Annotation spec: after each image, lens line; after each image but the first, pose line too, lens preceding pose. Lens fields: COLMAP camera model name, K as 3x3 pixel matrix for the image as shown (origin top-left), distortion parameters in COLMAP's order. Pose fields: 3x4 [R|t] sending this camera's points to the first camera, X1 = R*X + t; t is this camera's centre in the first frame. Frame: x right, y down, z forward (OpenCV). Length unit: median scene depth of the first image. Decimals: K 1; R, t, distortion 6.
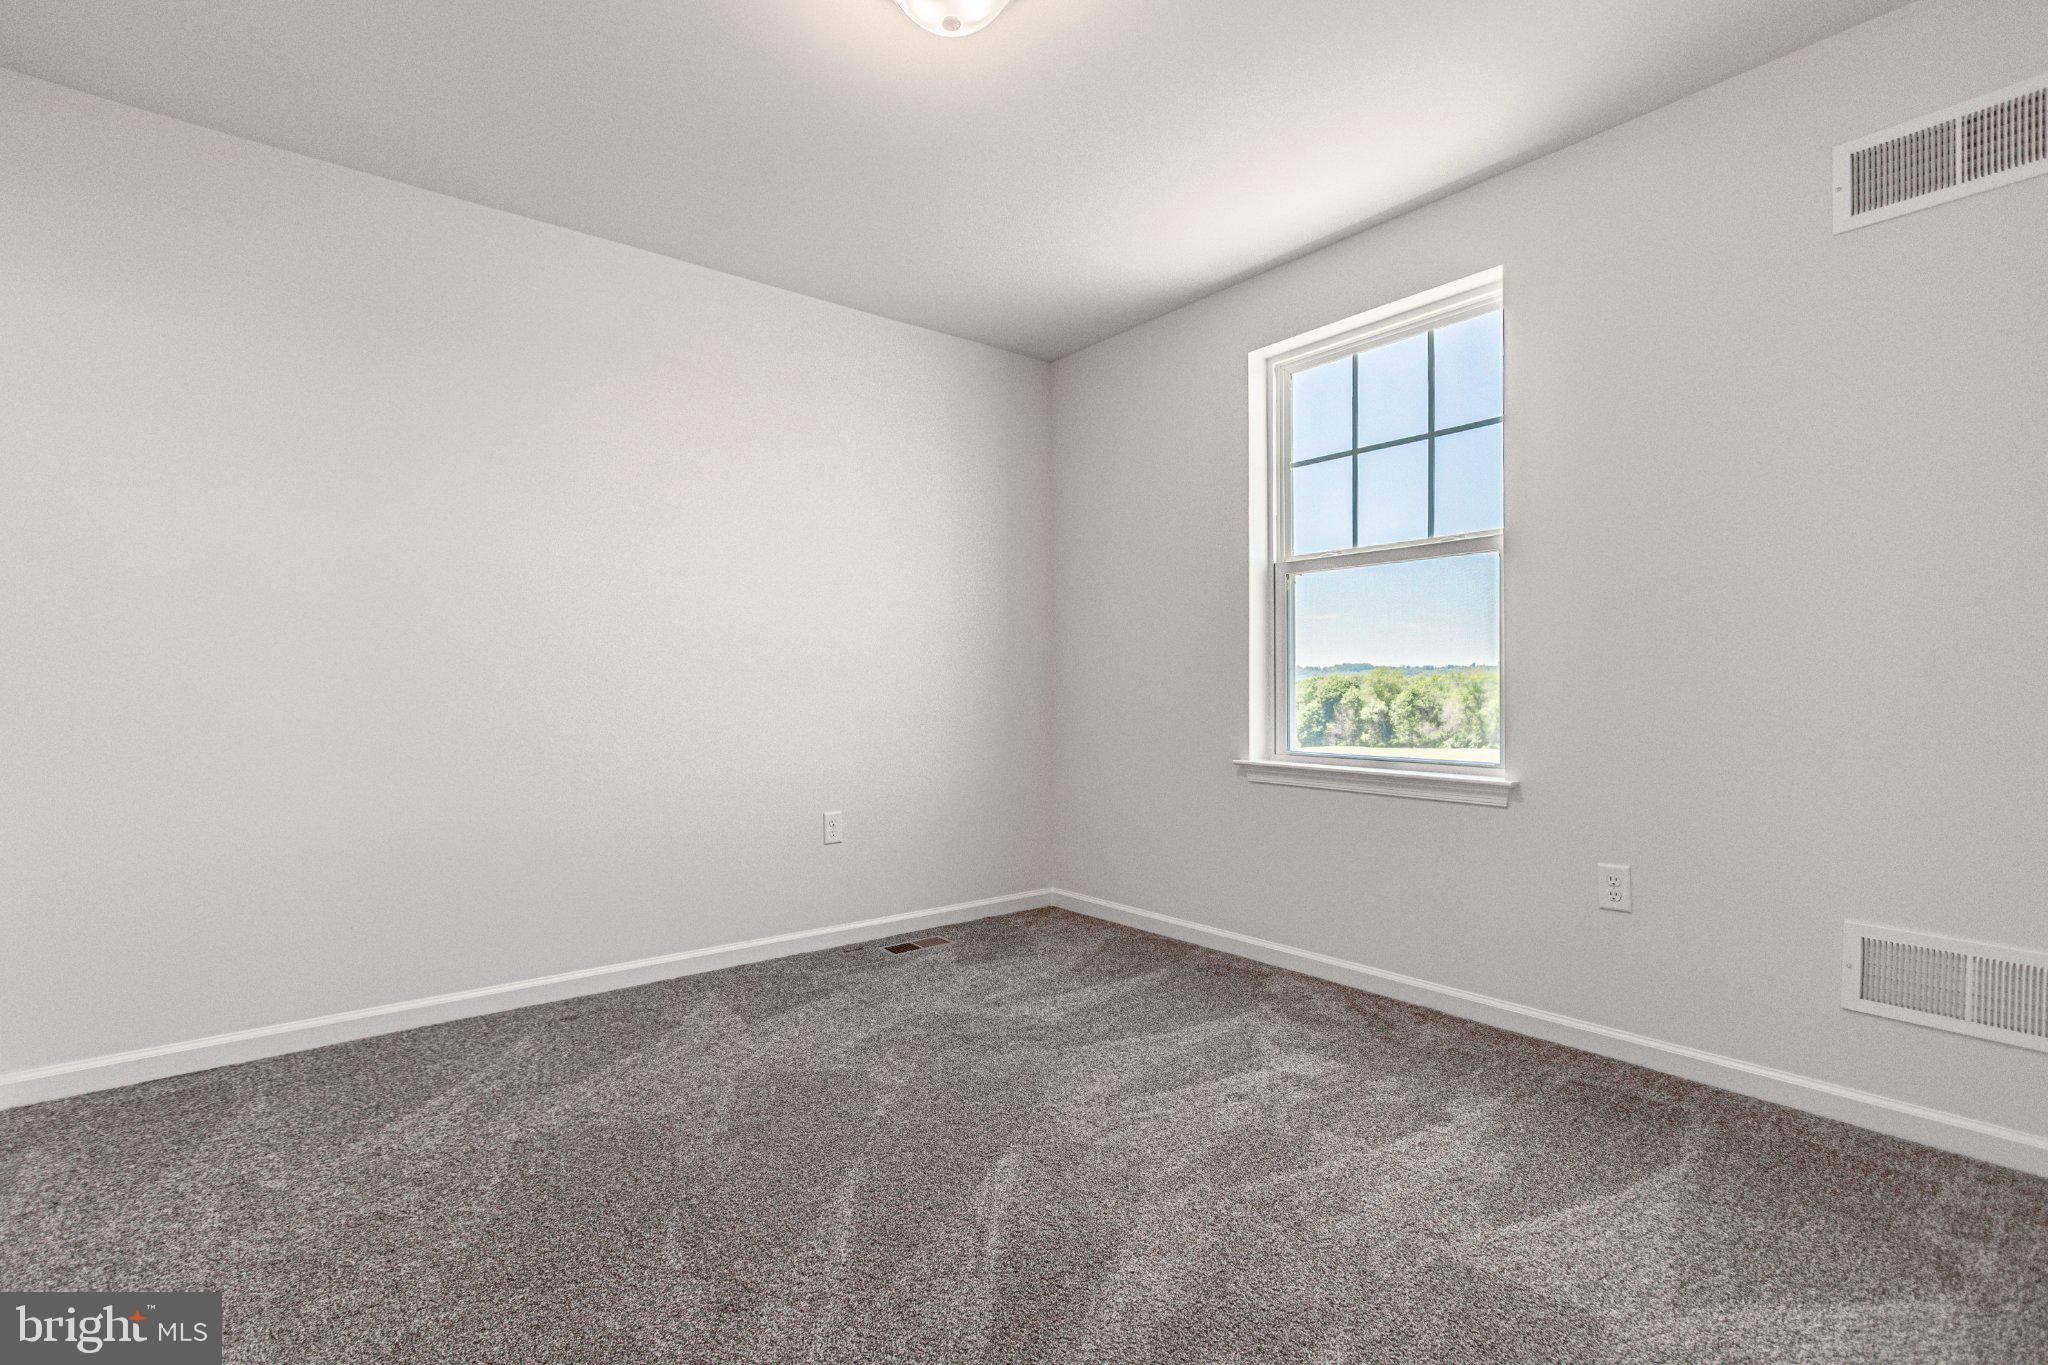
lens RADIAL K [[986.1, 0, 1000.8], [0, 986.1, 676.3], [0, 0, 1]] dist [0.000319, -0.000686]
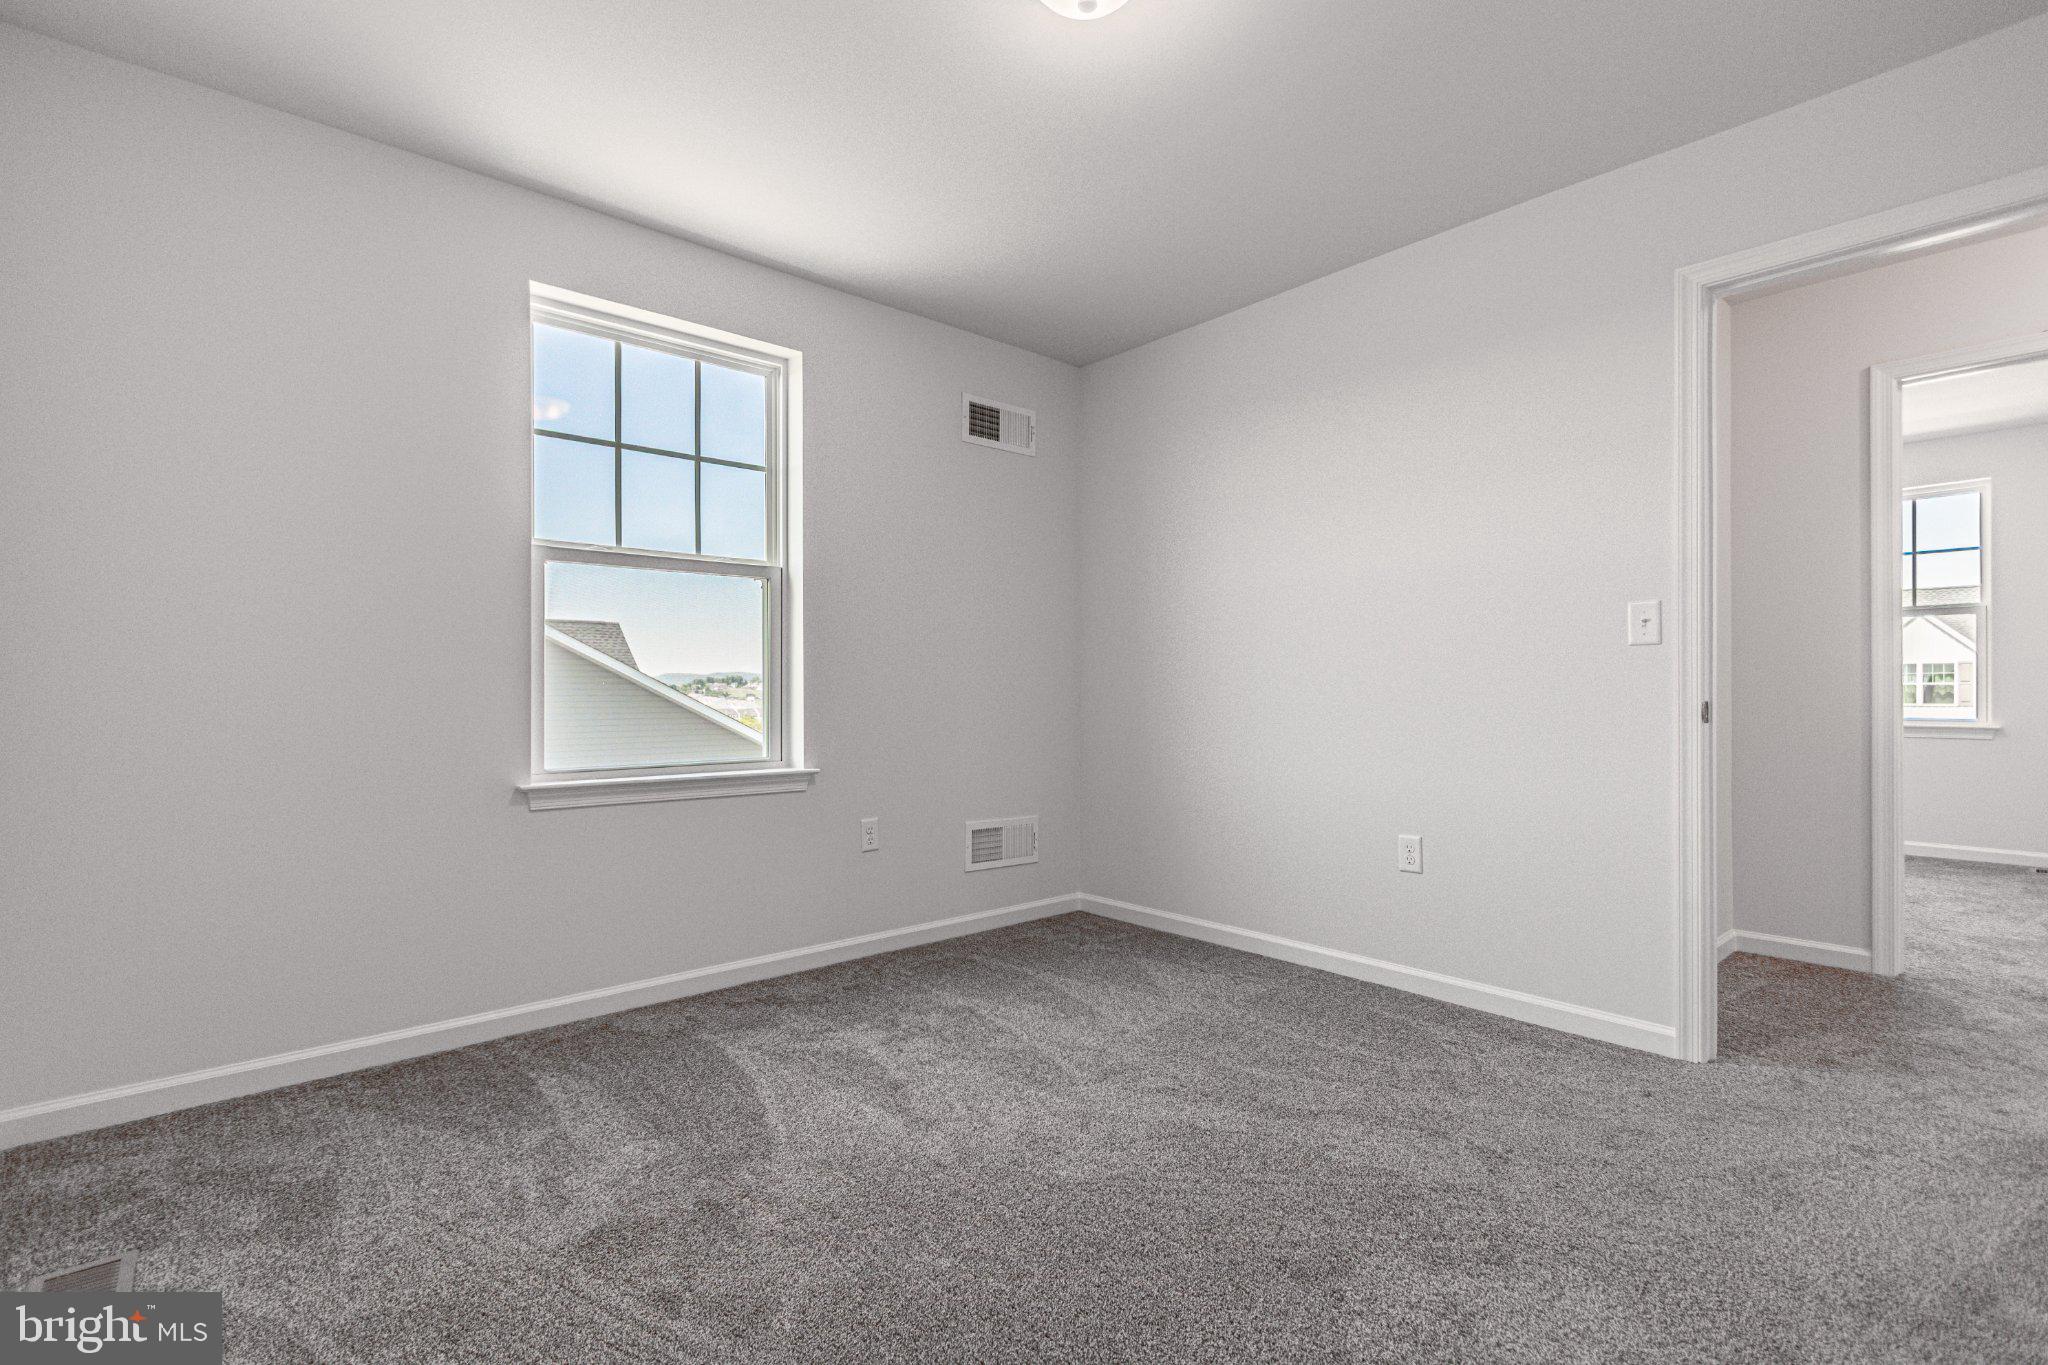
lens RADIAL K [[937.8, 0, 1003.1], [0, 937.8, 686.4], [0, 0, 1]] dist [0.008081, -0.000601]
pose [[-0.081594, 0.019483, 0.996475, -0.626490], [-0.001204, 0.999806, -0.019647, 0.023776], [-0.996665, -0.002803, -0.081554, 0.779799]]
